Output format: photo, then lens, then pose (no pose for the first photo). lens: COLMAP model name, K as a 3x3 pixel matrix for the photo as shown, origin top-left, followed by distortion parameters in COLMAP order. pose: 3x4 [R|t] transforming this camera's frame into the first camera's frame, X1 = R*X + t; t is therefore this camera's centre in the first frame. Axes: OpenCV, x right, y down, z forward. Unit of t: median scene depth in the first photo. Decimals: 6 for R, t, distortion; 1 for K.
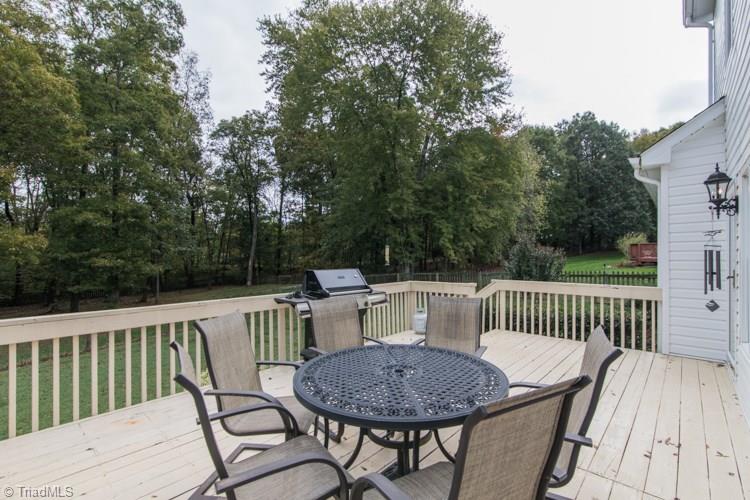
lens RADIAL K [[341.0, 0, 375.6], [0, 341.0, 253.6], [0, 0, 1]] dist [0.000206, 0.000457]
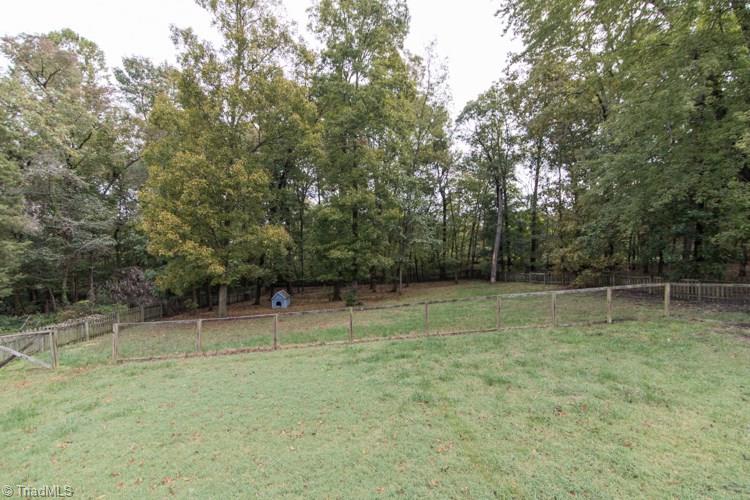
lens RADIAL K [[341.0, 0, 373.1], [0, 341.0, 253.0], [0, 0, 1]] dist [0.000206, 0.000457]
pose [[0.730242, 0.008153, -0.683140, -0.002342], [0.005371, 0.999829, 0.017674, 0.002111], [0.683167, -0.016575, 0.730074, 0.151565]]
